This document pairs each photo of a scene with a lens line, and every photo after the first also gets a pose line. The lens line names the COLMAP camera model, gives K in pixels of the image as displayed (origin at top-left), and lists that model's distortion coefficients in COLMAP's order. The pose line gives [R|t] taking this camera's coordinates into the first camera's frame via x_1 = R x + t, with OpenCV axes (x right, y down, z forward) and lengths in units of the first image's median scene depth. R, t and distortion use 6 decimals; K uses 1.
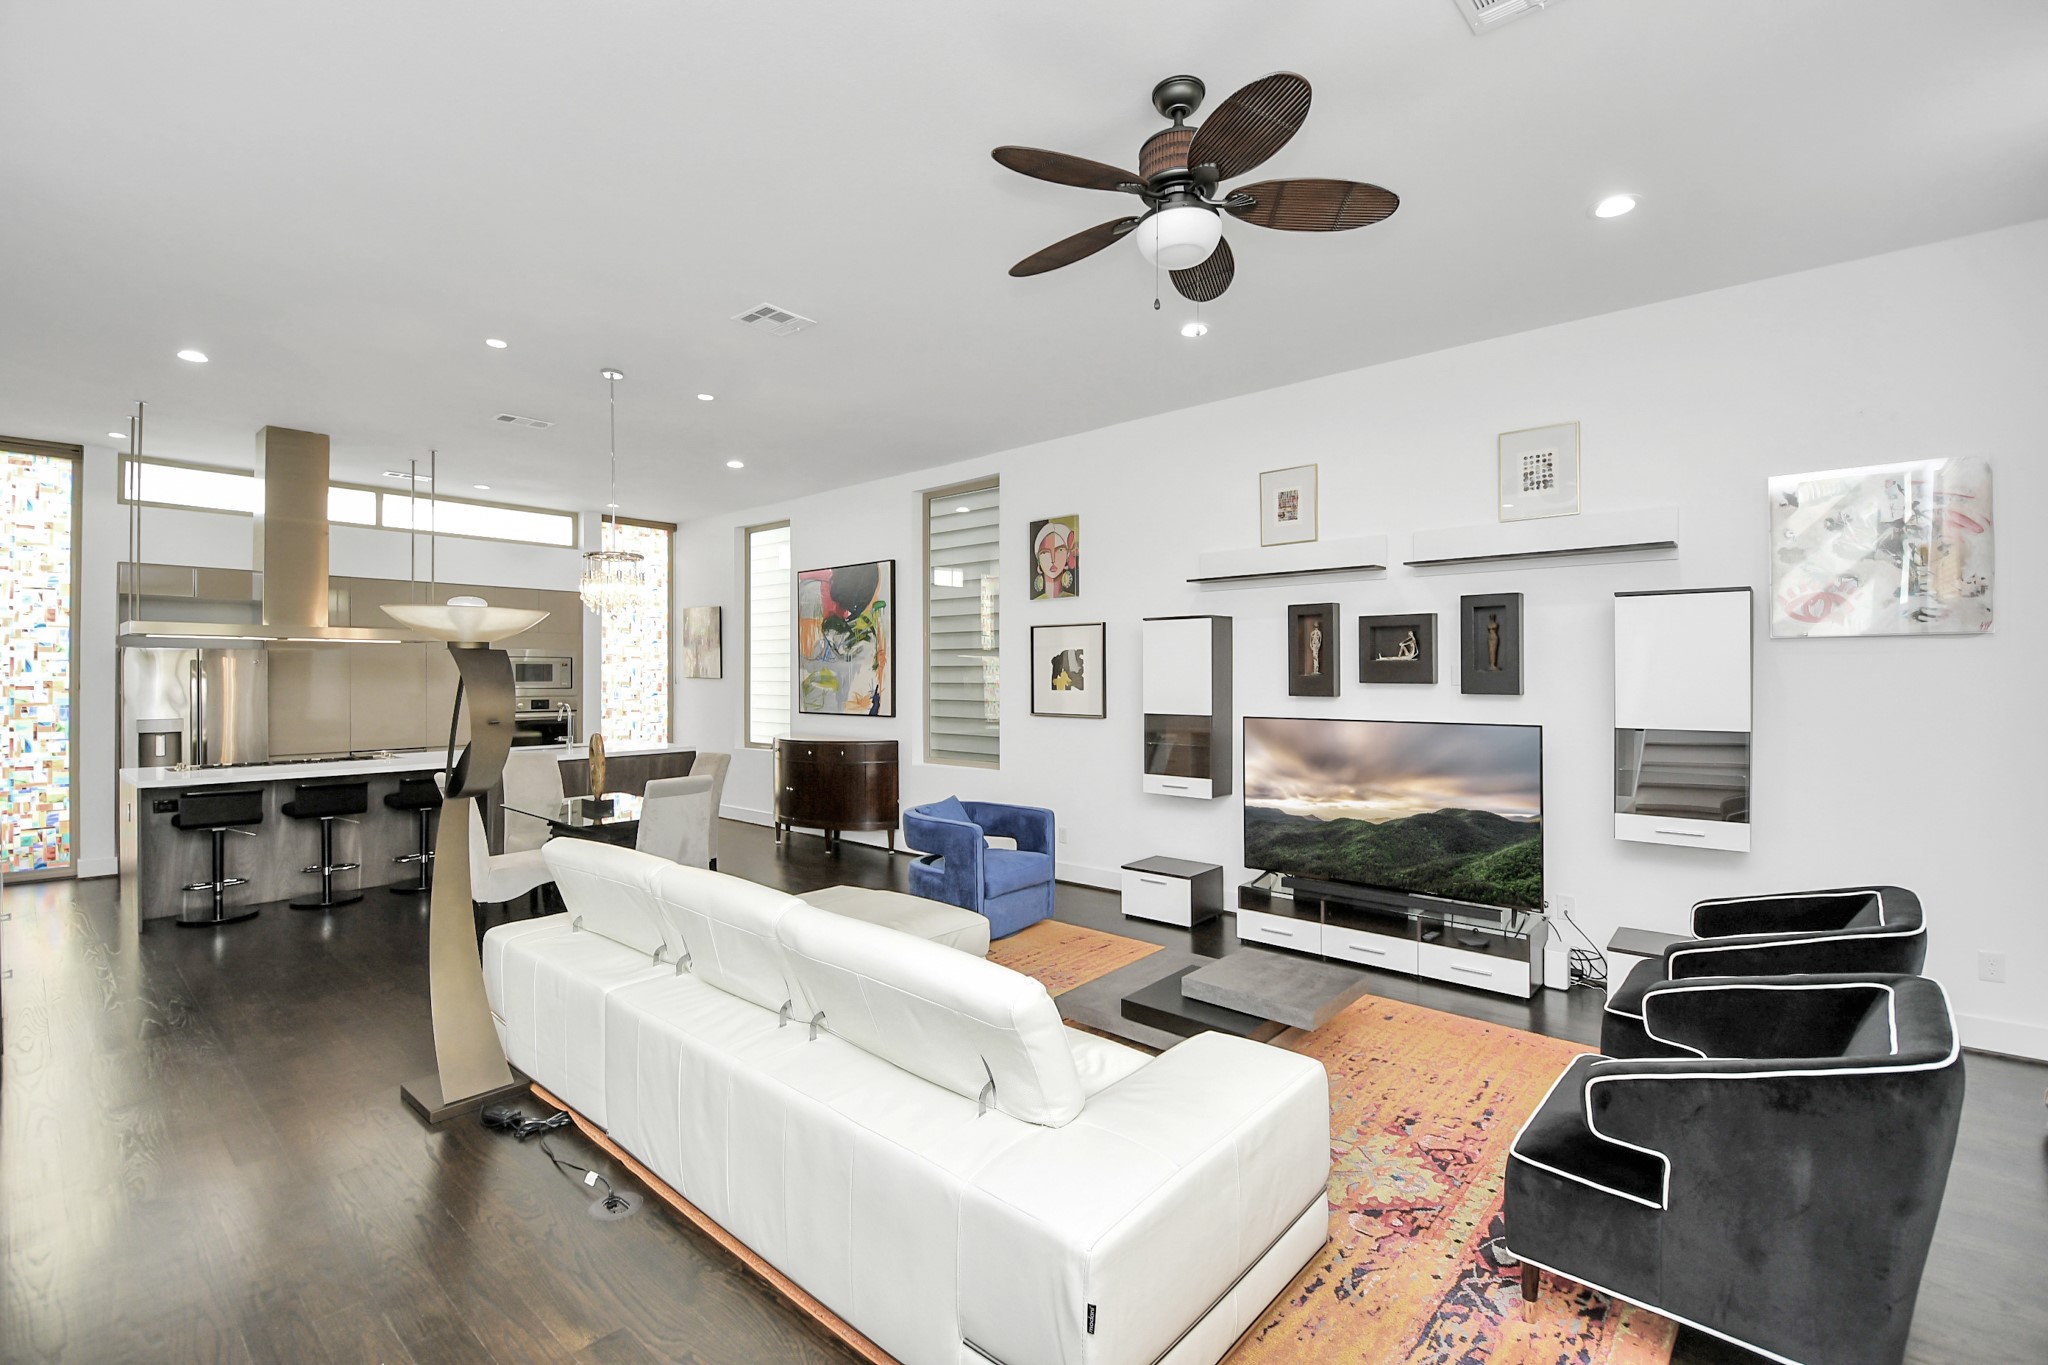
lens RADIAL K [[907.1, 0, 1032.9], [0, 907.1, 658.8], [0, 0, 1]] dist [-0.000309, -0.024903]
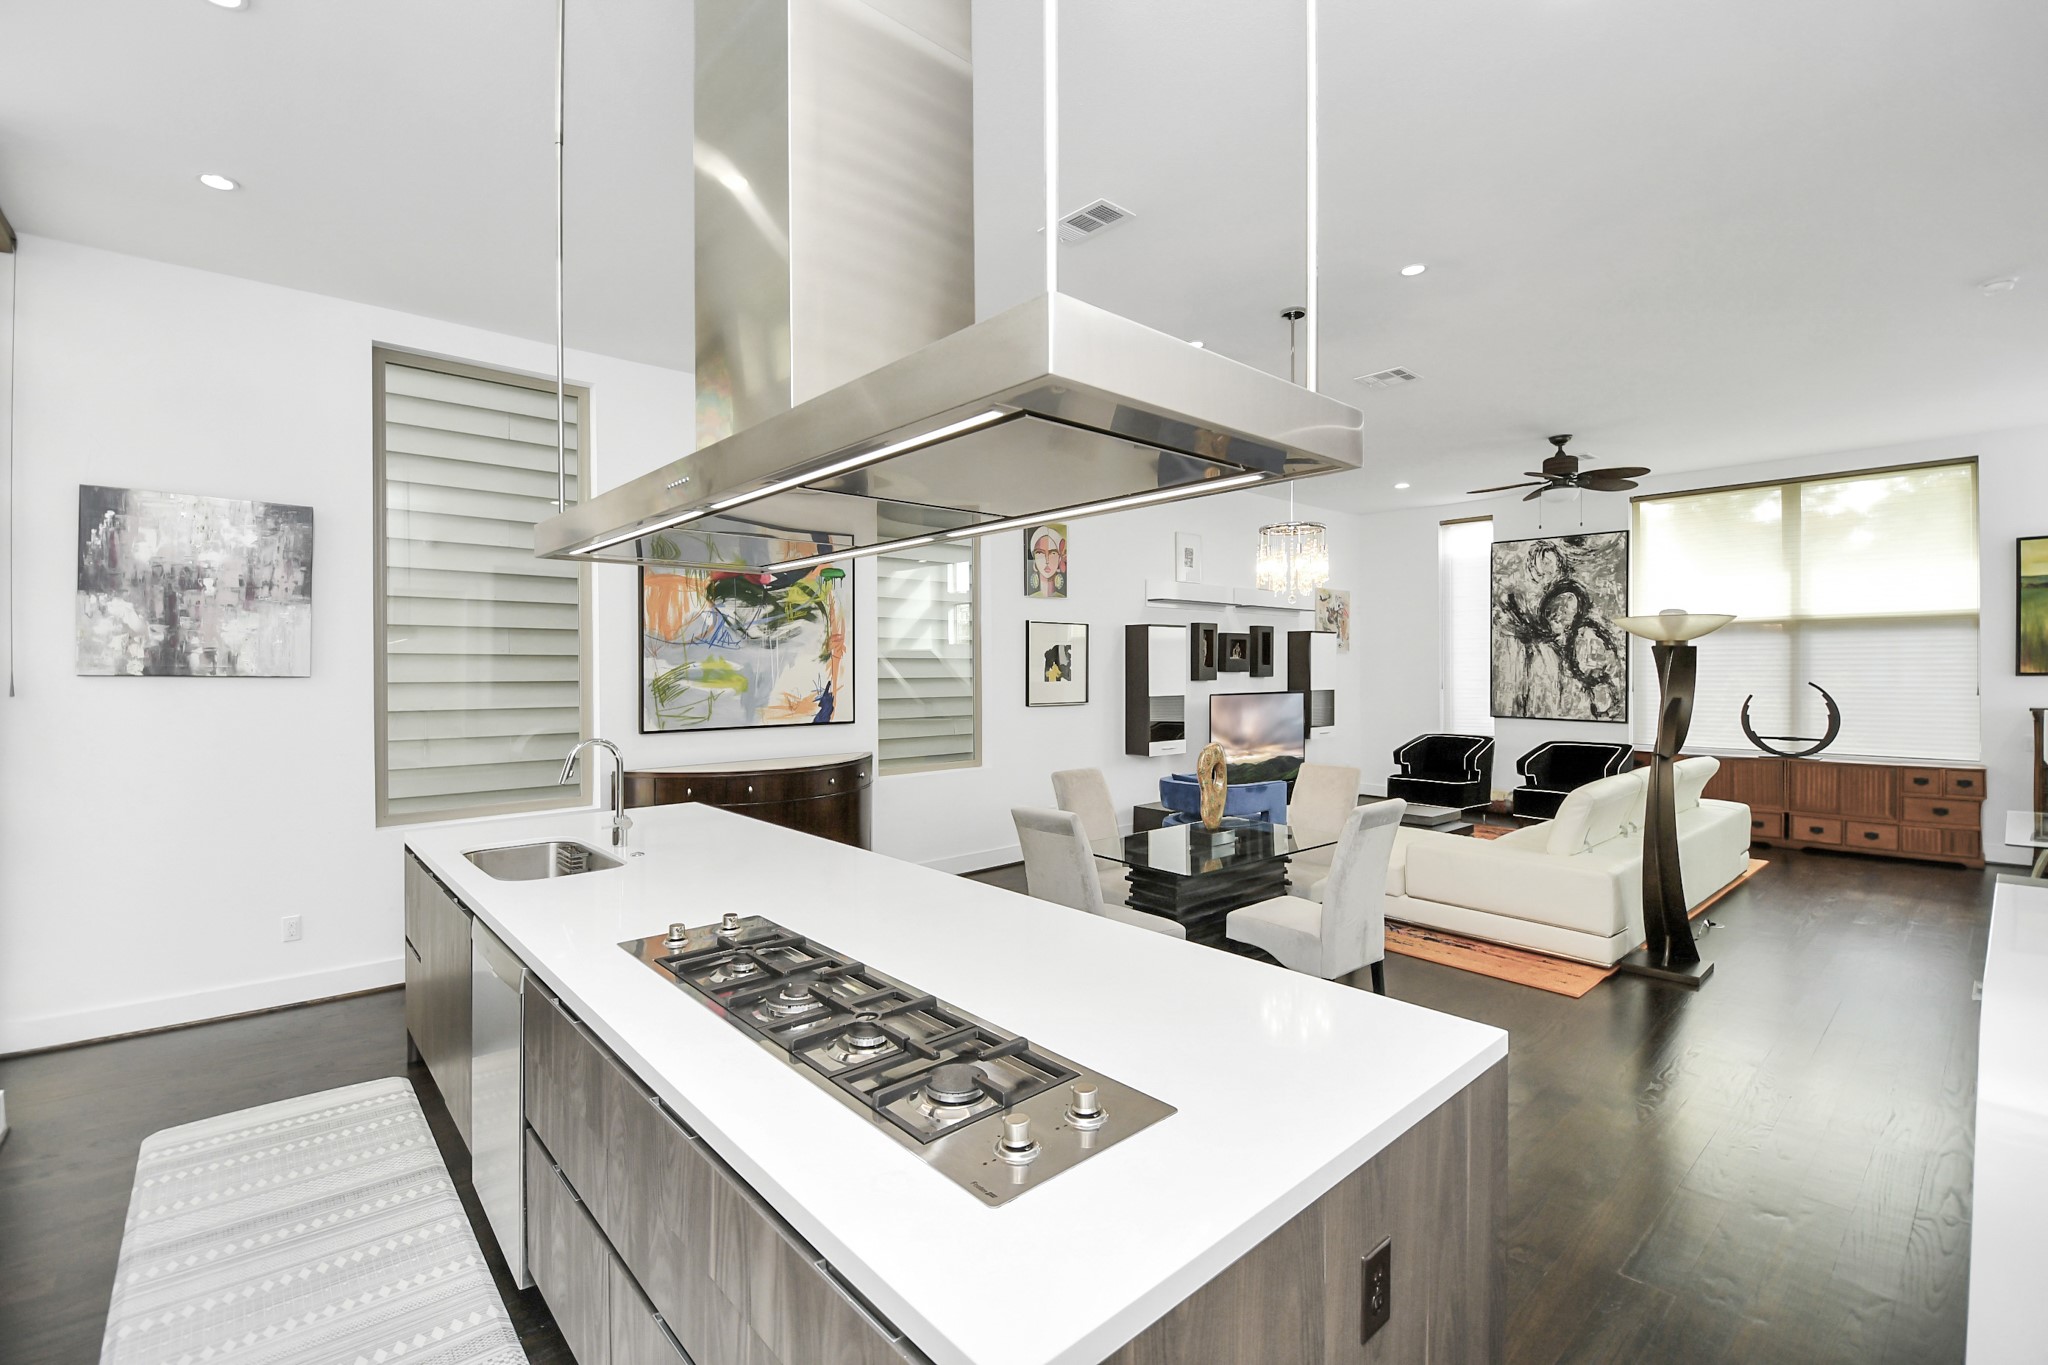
lens RADIAL K [[891.6, 0, 1019.2], [0, 891.6, 672.5], [0, 0, 1]] dist [0.015253, -0.022955]
pose [[0.136399, 0.002168, 0.990652, -1.023808], [-0.007155, 0.999974, -0.001204, 0.025017], [-0.990628, -0.006924, 0.136411, 0.877780]]
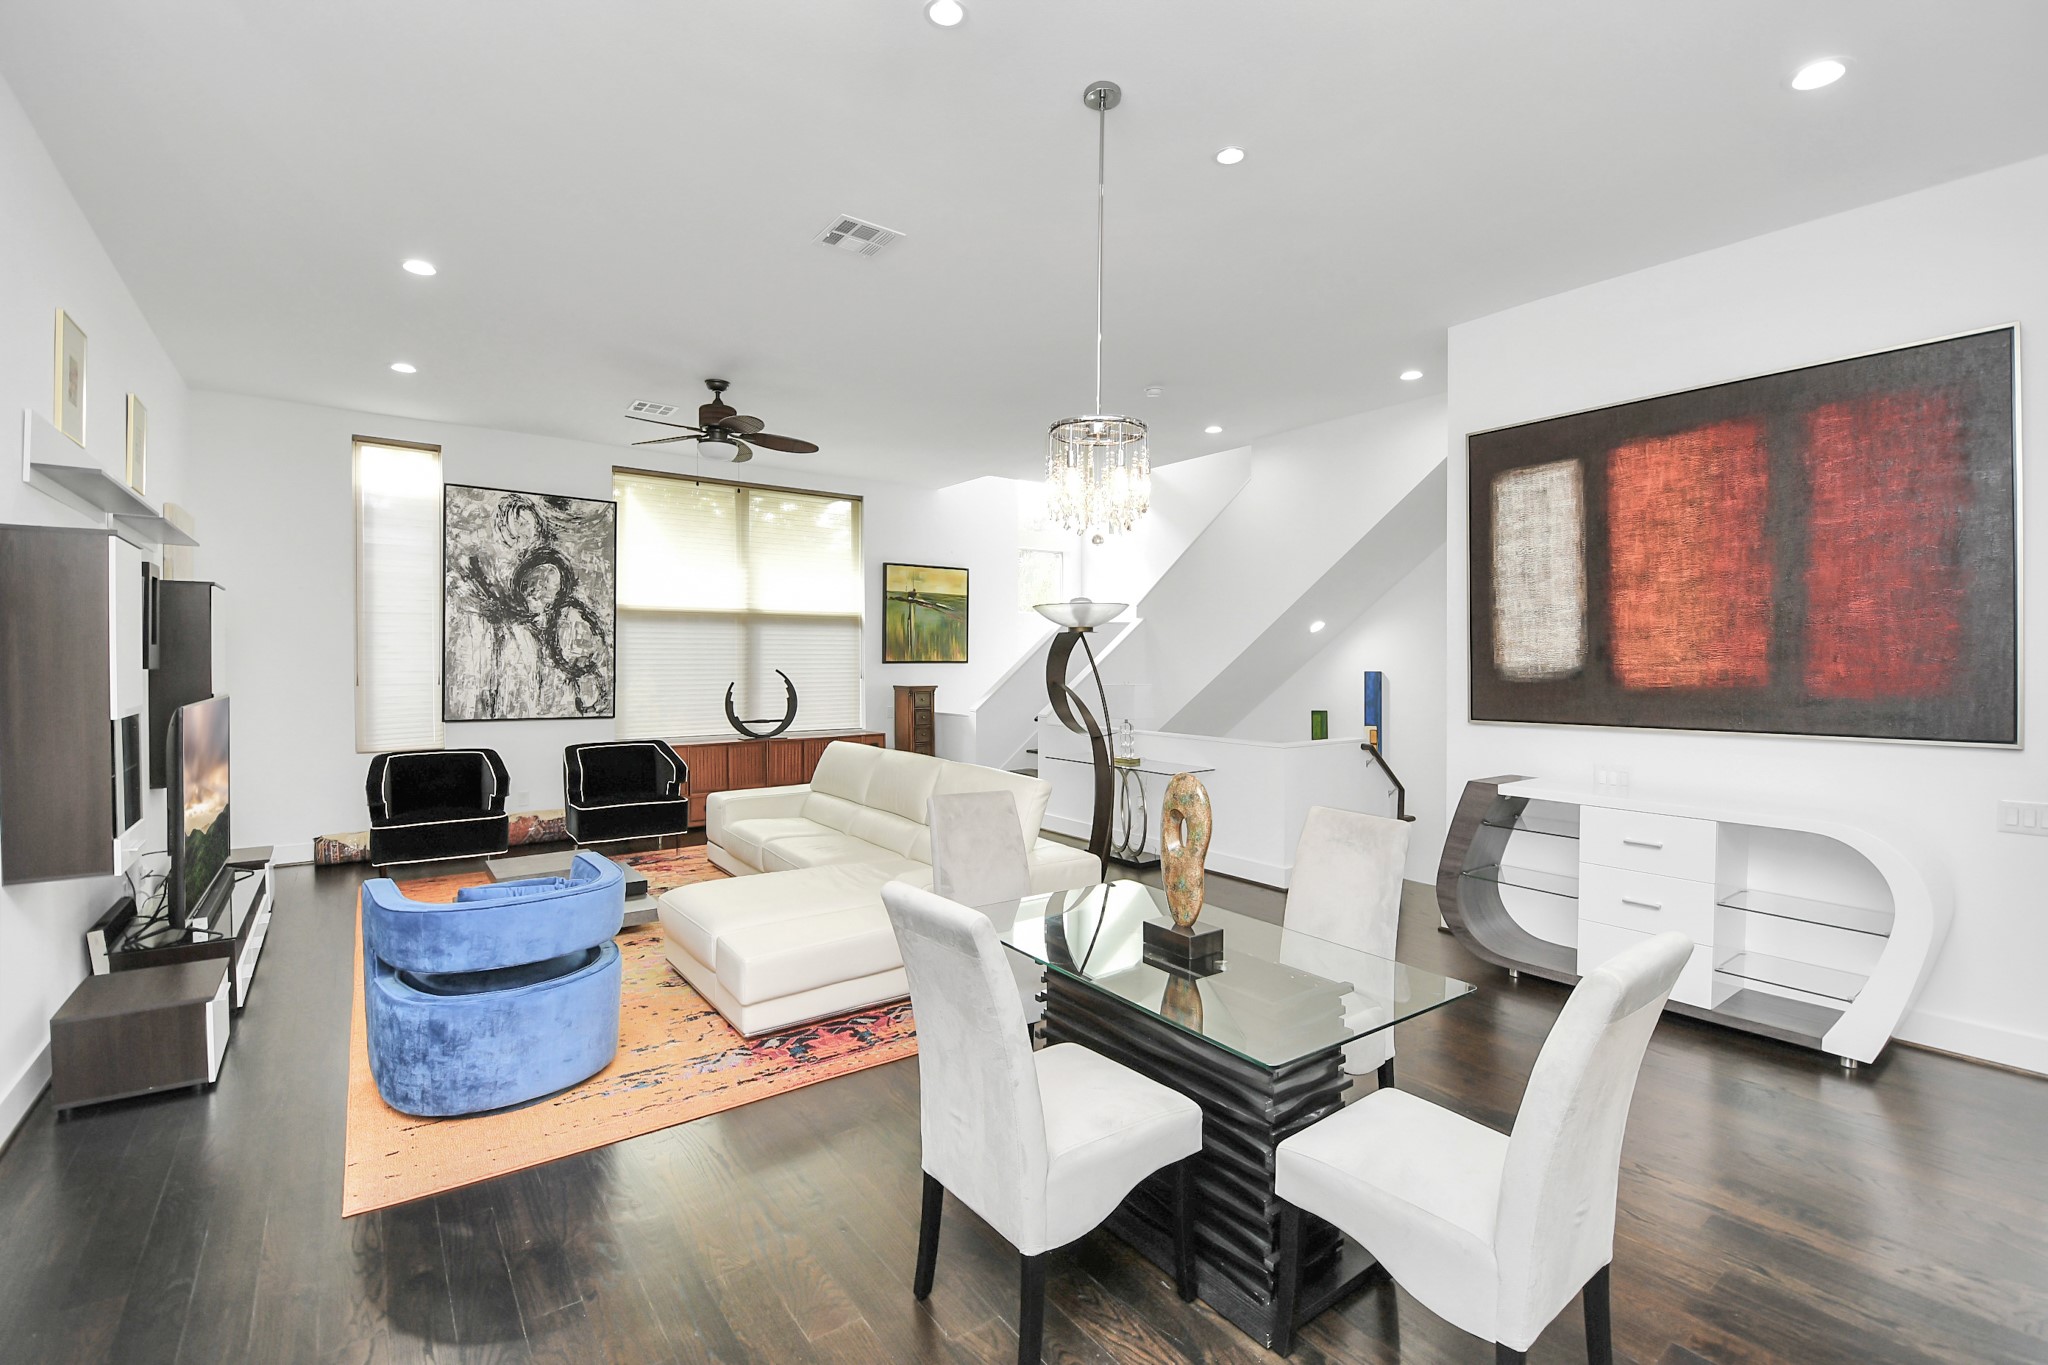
lens RADIAL K [[891.6, 0, 1019.2], [0, 891.6, 672.5], [0, 0, 1]] dist [0.015253, -0.022955]
pose [[-0.976775, 0.004208, 0.214225, -0.408459], [0.004731, 0.999987, 0.001932, 0.031824], [-0.214214, 0.002900, -0.976782, 1.187293]]
